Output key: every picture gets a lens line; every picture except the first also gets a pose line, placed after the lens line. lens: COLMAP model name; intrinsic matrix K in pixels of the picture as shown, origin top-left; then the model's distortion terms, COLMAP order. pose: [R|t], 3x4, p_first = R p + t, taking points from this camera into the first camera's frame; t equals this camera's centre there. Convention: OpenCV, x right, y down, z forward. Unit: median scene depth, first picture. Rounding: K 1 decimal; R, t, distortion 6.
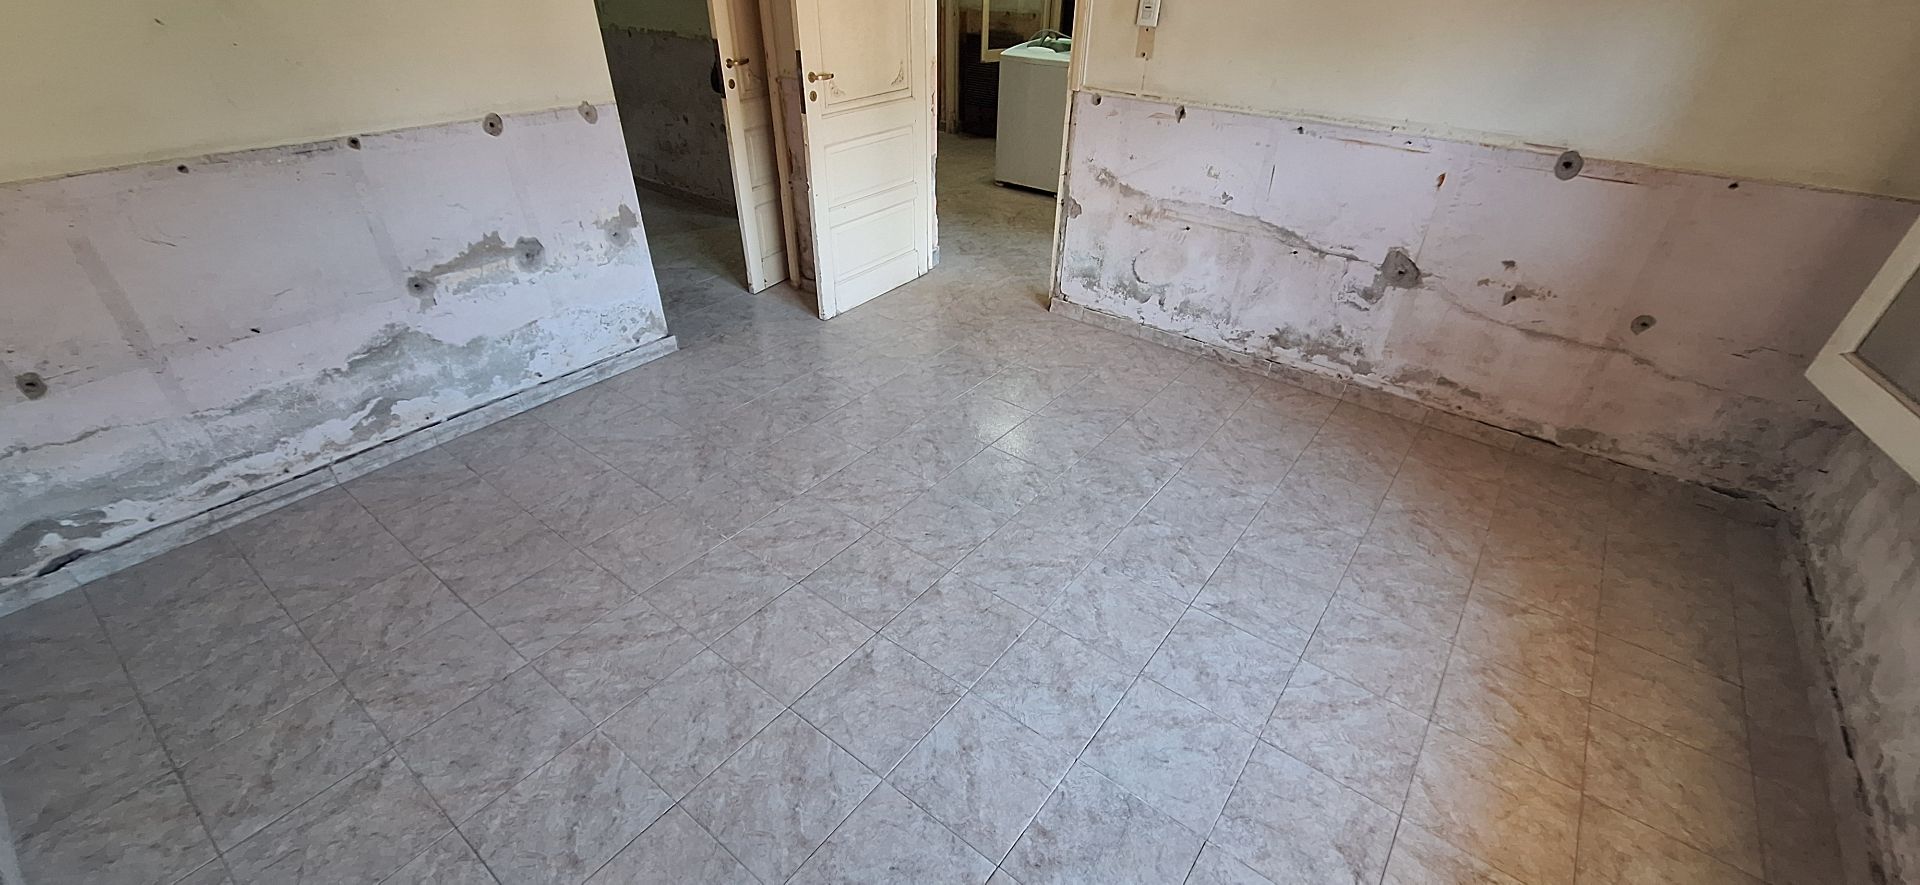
lens RADIAL K [[757.5, 0, 961.4], [0, 757.5, 444.2], [0, 0, 1]] dist [0.000958, 0.001399]
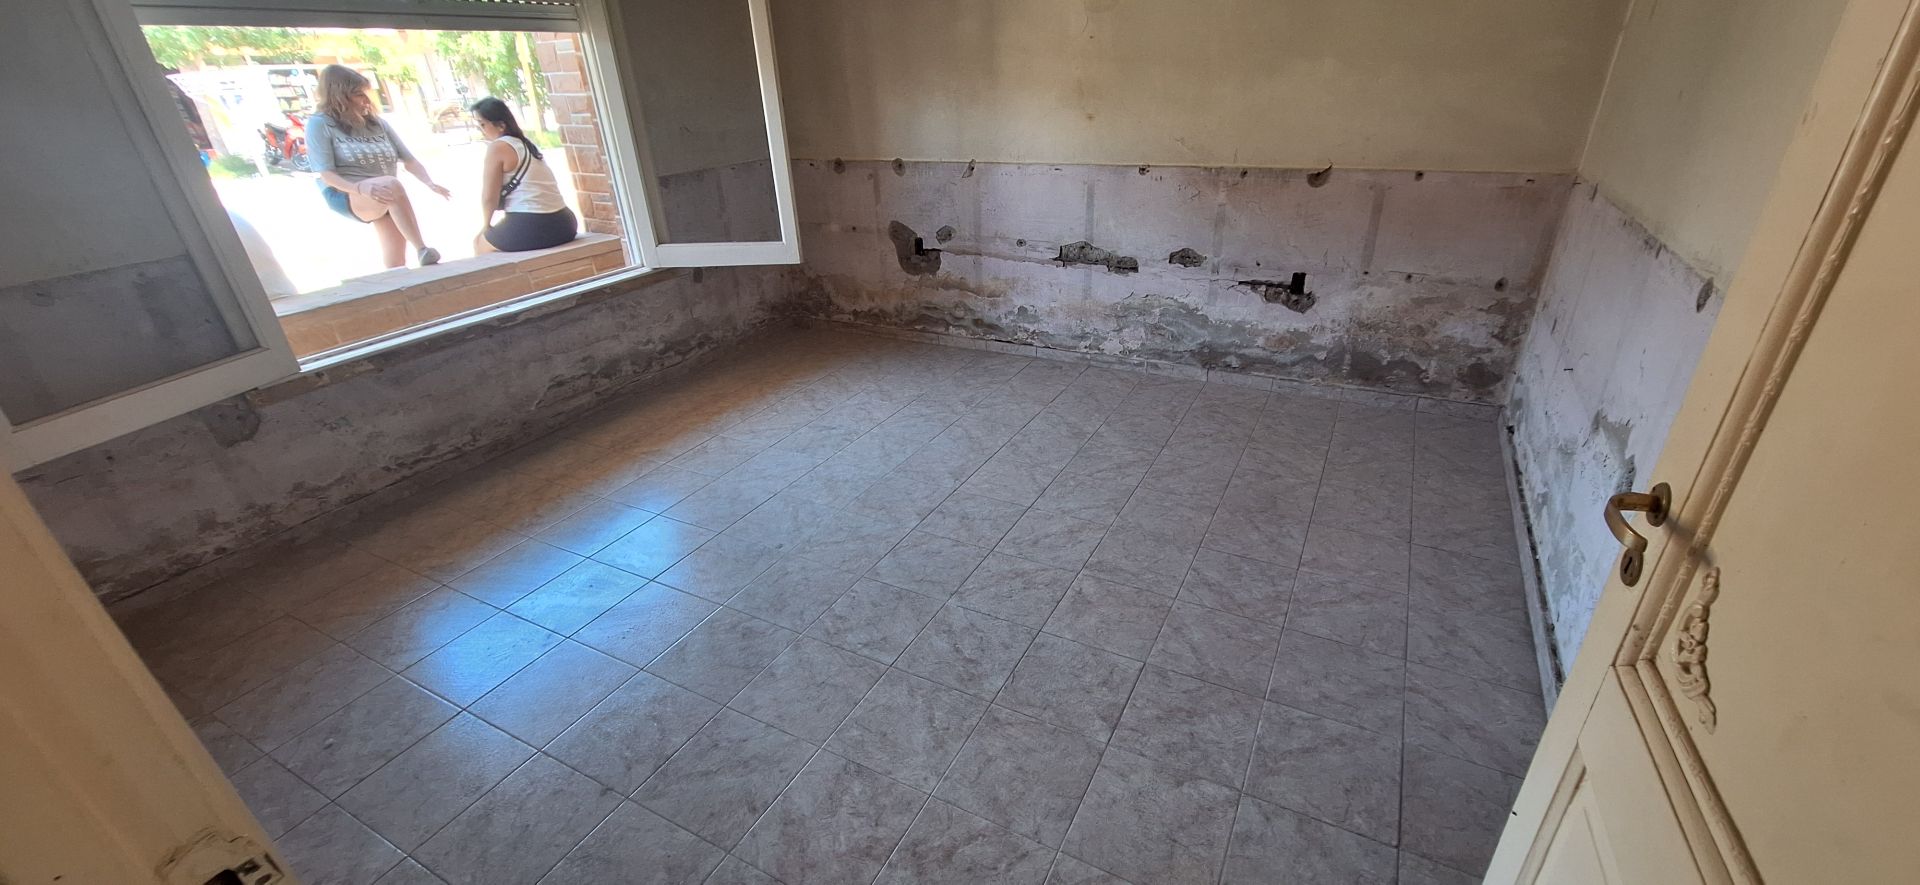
lens RADIAL K [[757.5, 0, 967.5], [0, 757.5, 444.8], [0, 0, 1]] dist [0.000958, 0.001399]
pose [[-0.984993, 0.091392, -0.146414, 0.061725], [-0.081127, 0.503591, 0.860125, -0.917801], [0.152341, 0.859095, -0.488619, 1.448245]]
